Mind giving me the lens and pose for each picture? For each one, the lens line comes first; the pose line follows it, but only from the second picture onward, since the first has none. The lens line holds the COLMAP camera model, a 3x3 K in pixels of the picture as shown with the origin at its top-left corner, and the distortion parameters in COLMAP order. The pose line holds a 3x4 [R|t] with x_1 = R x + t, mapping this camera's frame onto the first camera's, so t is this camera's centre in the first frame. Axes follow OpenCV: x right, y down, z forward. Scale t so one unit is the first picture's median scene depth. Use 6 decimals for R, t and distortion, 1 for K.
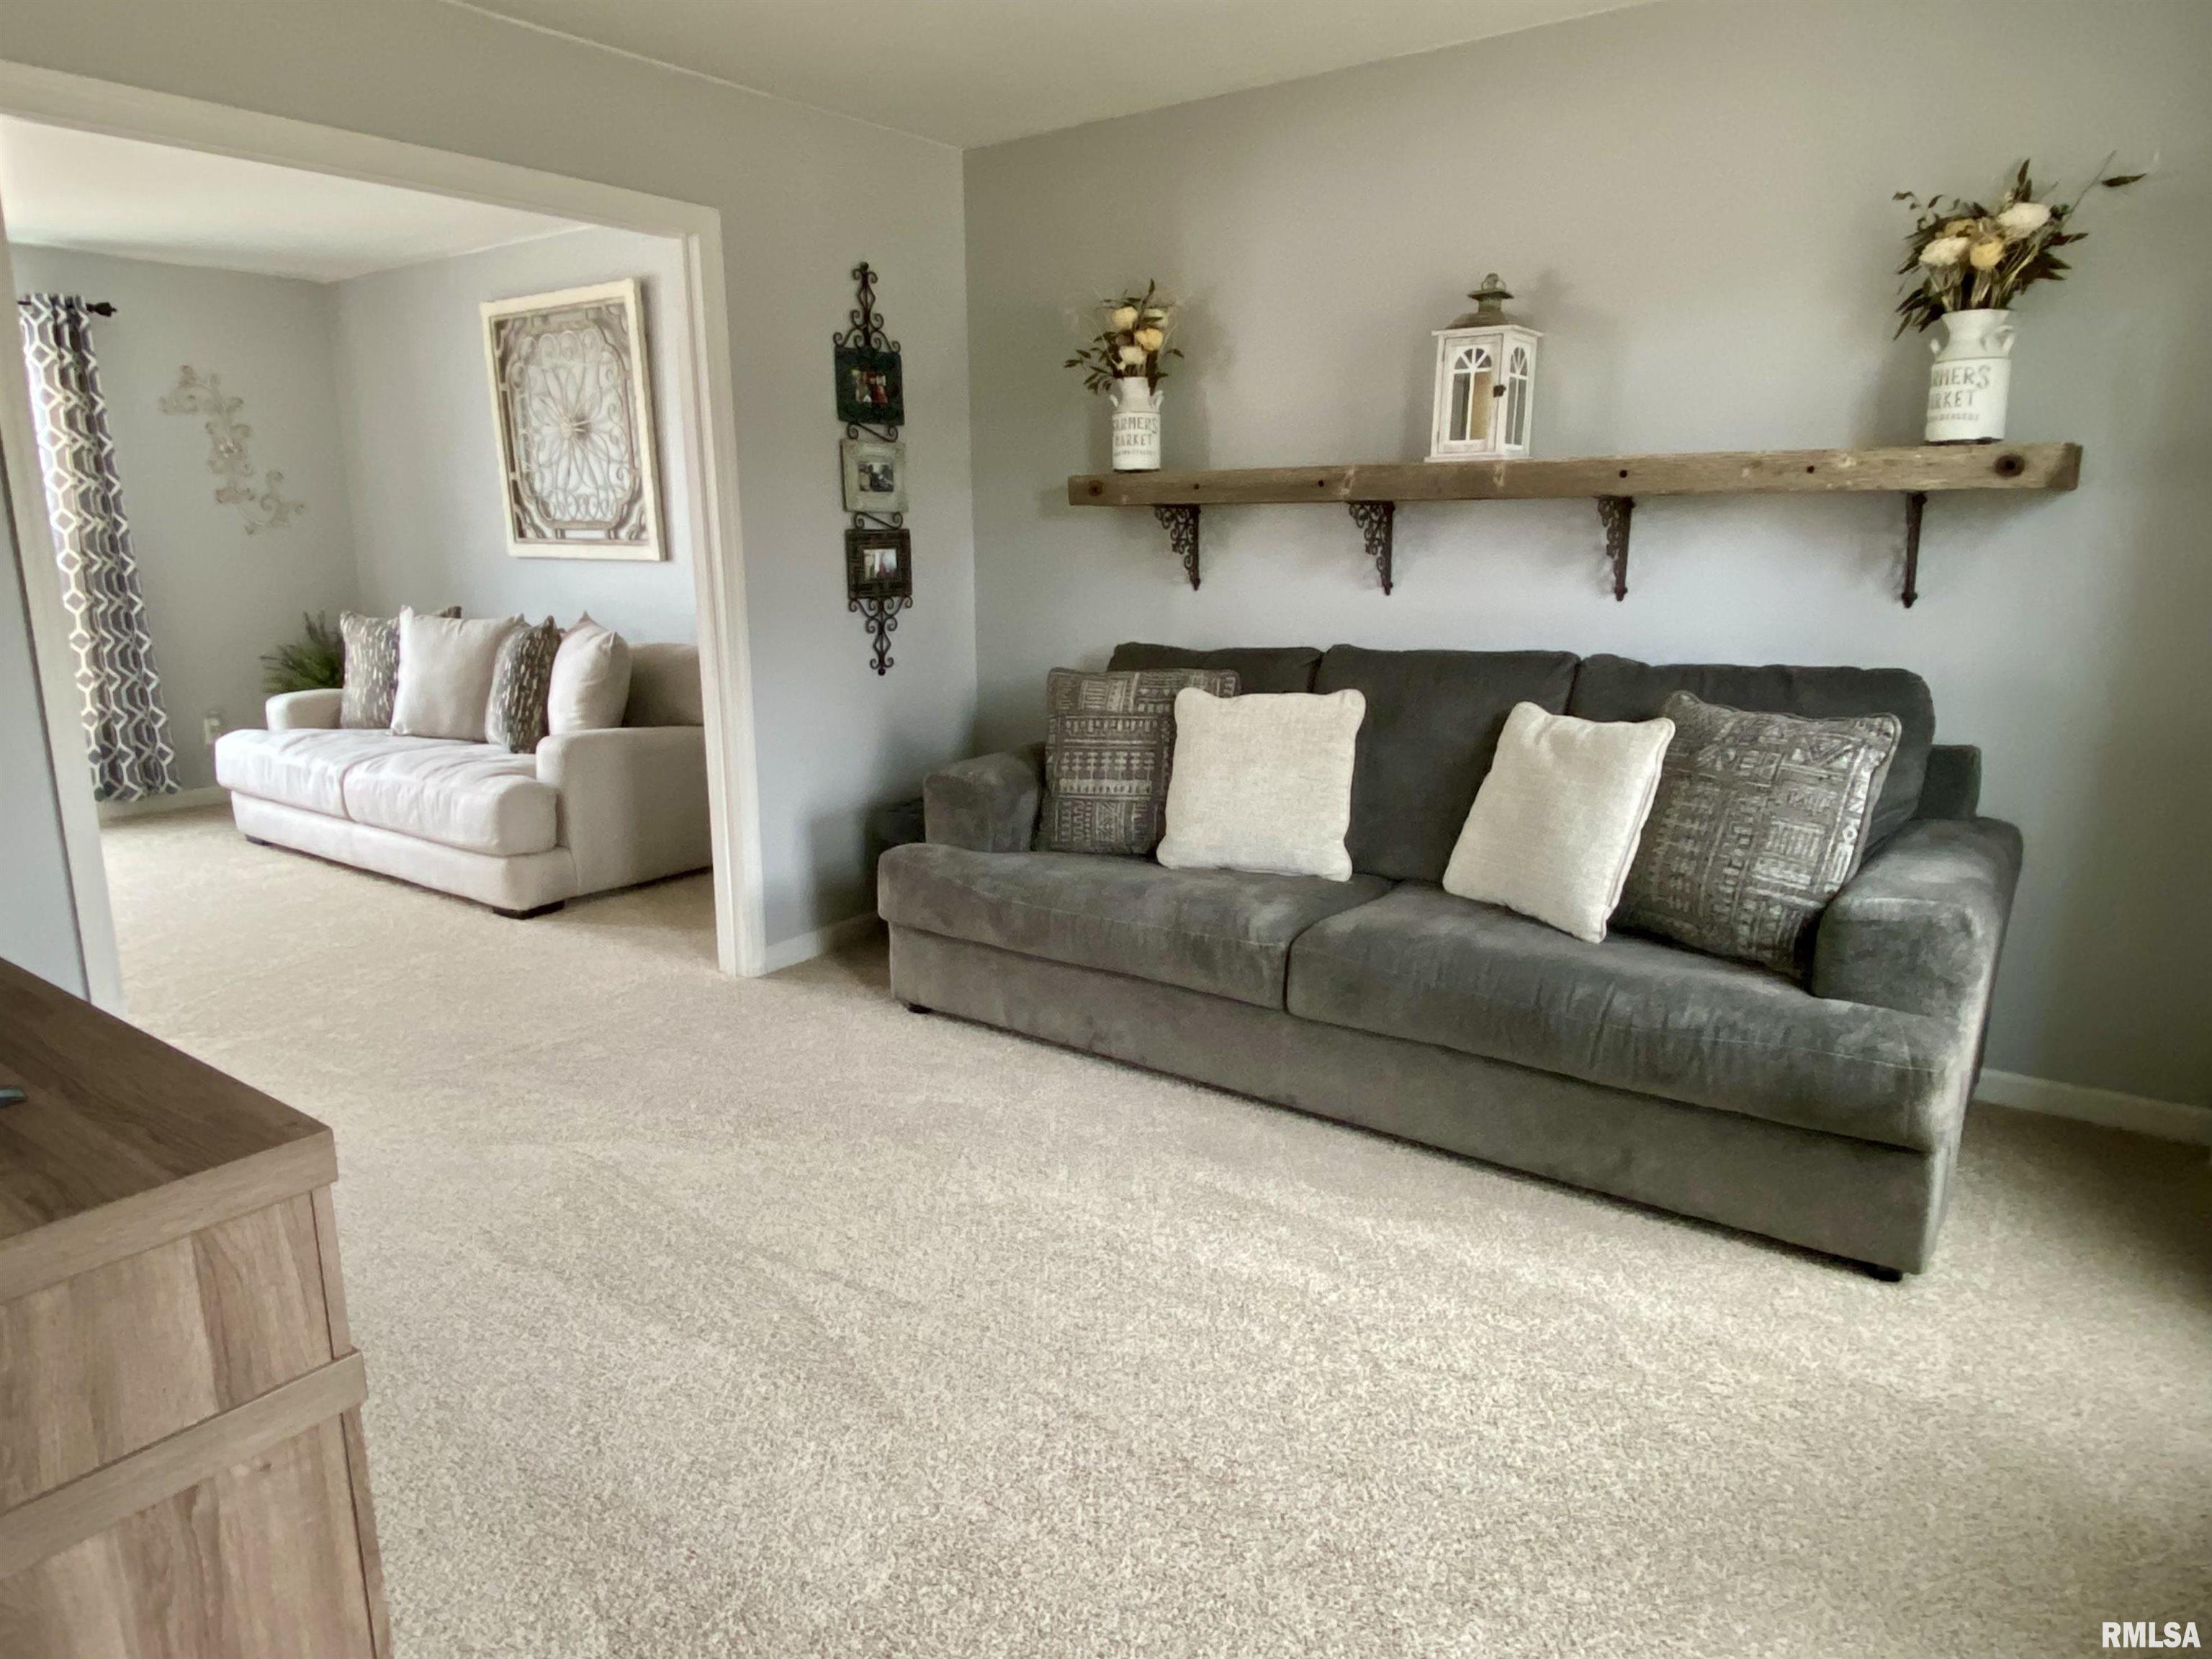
lens RADIAL K [[1410.0, 0, 1106.0], [0, 1410.0, 829.5], [0, 0, 1]] dist [0.083952, -0.094236]
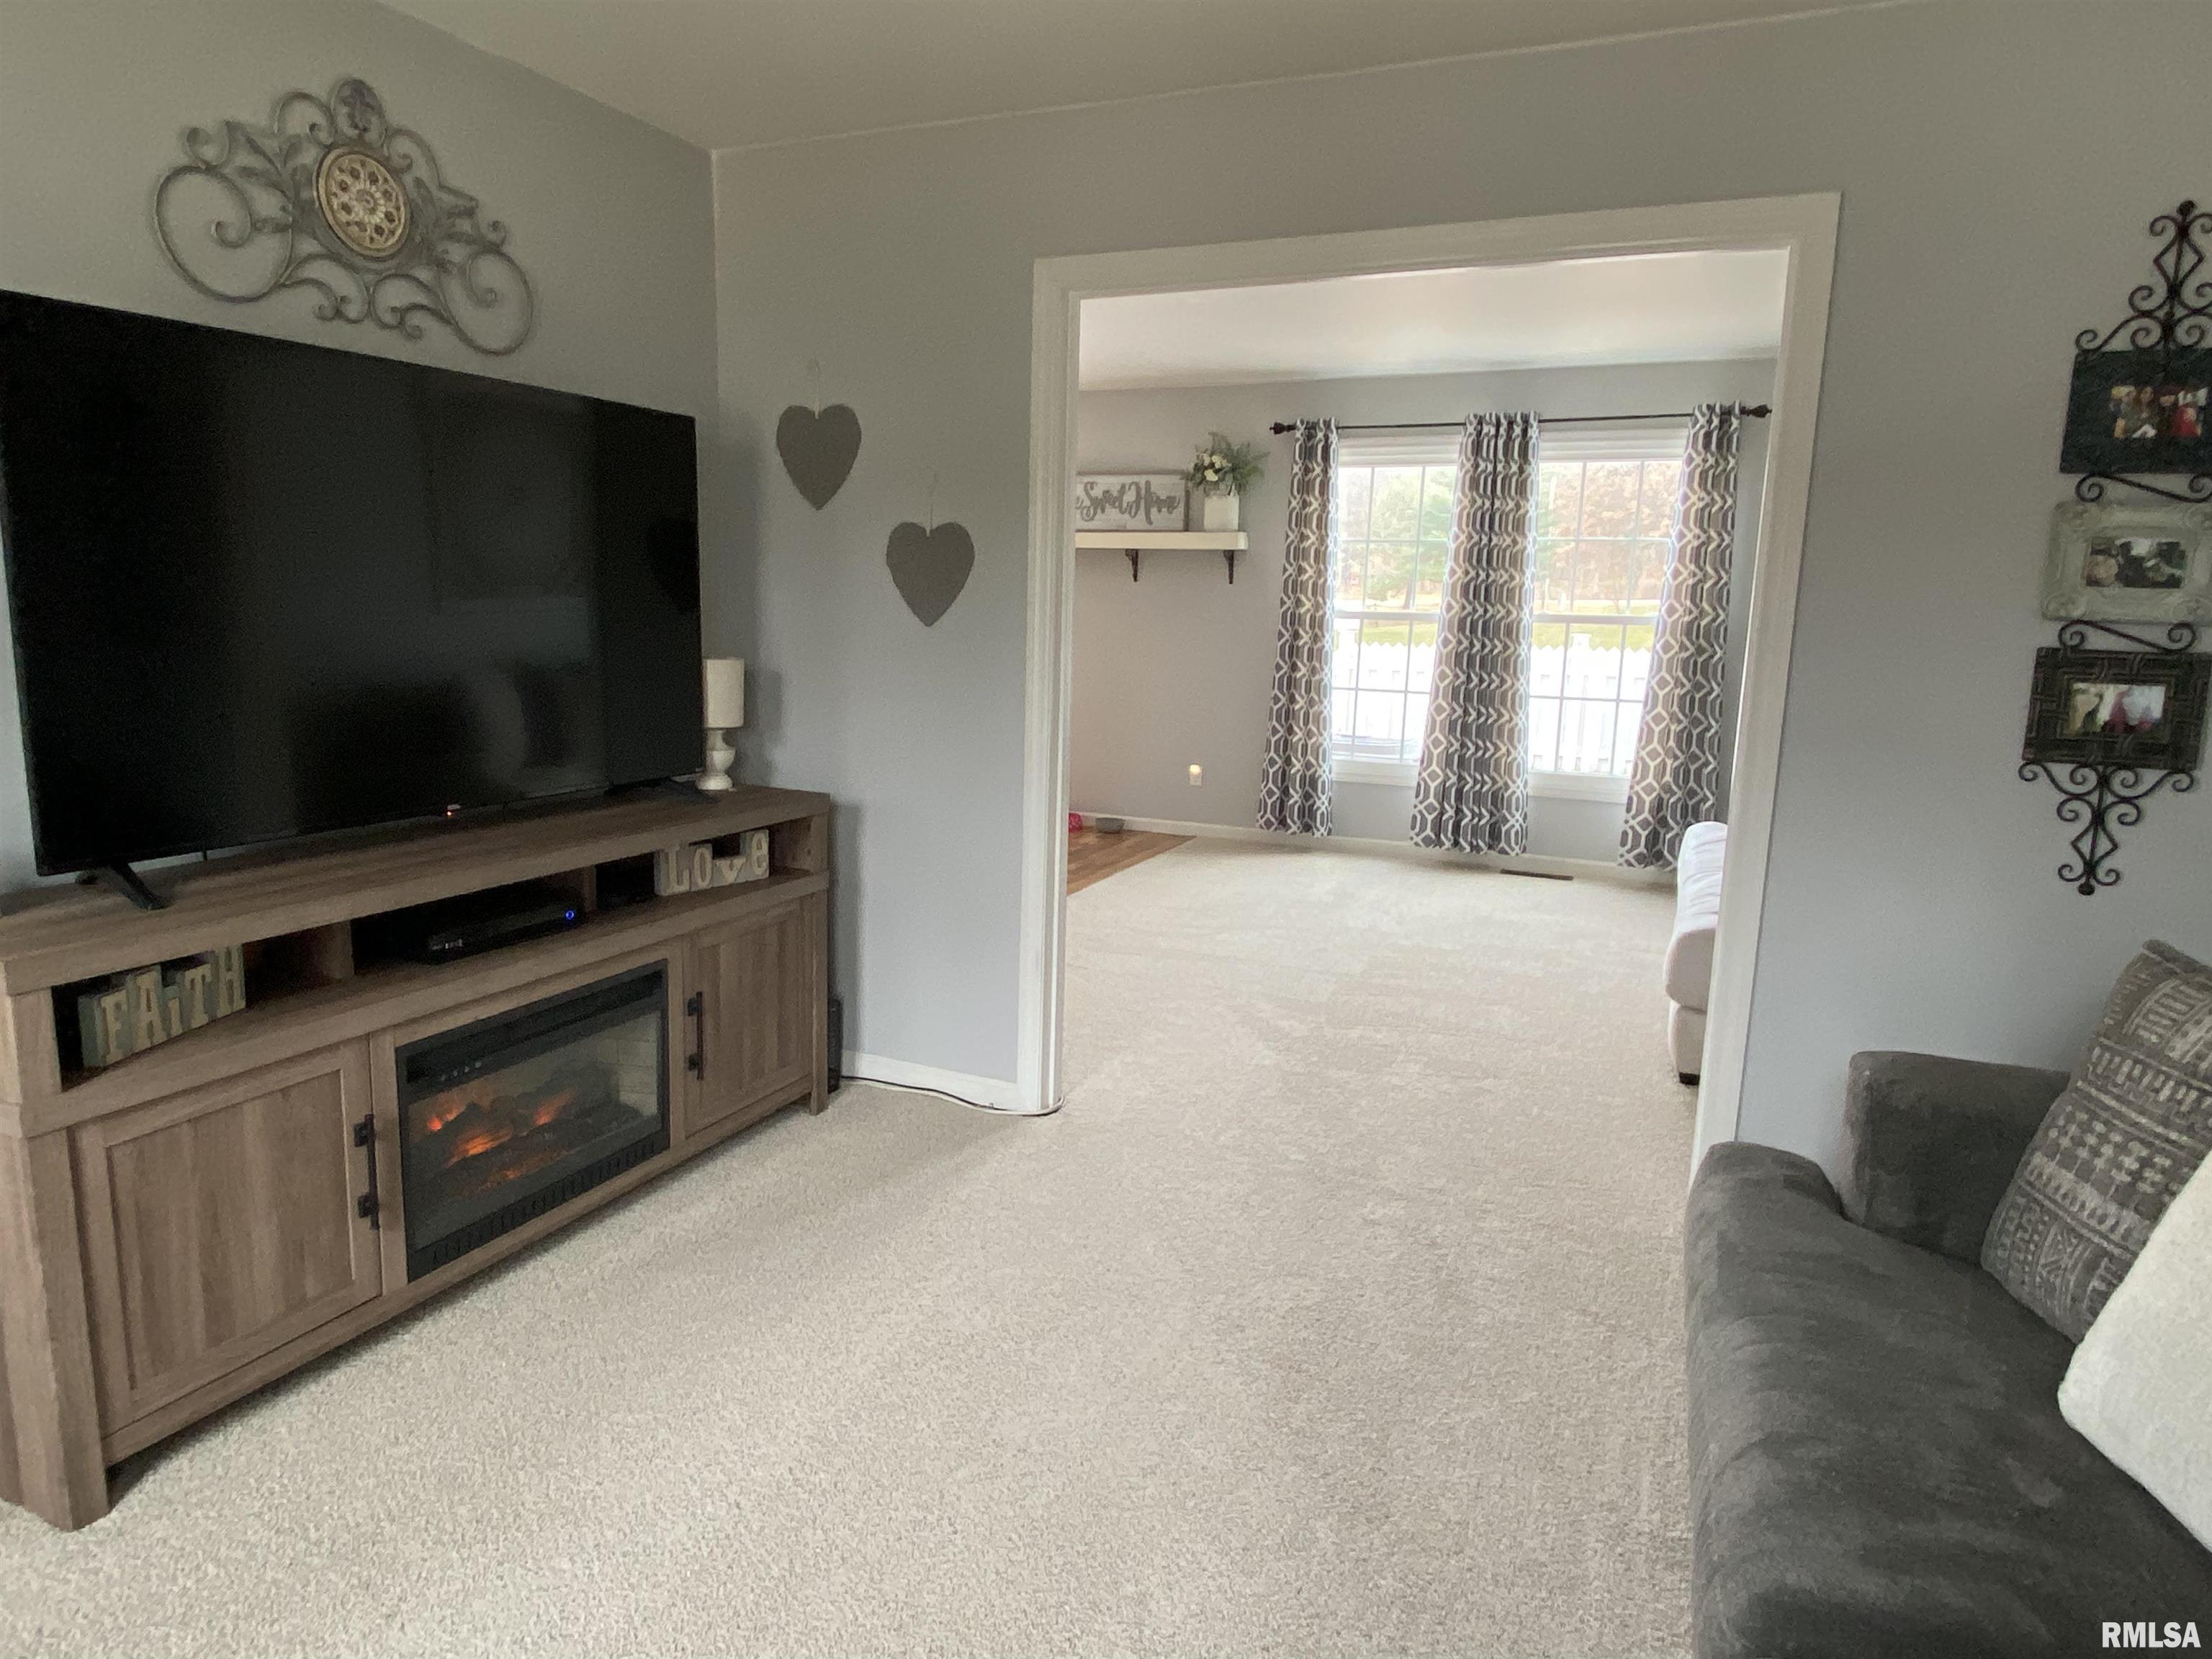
lens RADIAL K [[1371.0, 0, 1069.8], [0, 1371.0, 819.8], [0, 0, 1]] dist [0.060536, -0.061521]
pose [[0.185367, 0.172706, -0.967374, 0.328264], [-0.234382, 0.963793, 0.127154, -0.118959], [0.954308, 0.203165, 0.219134, 0.488262]]
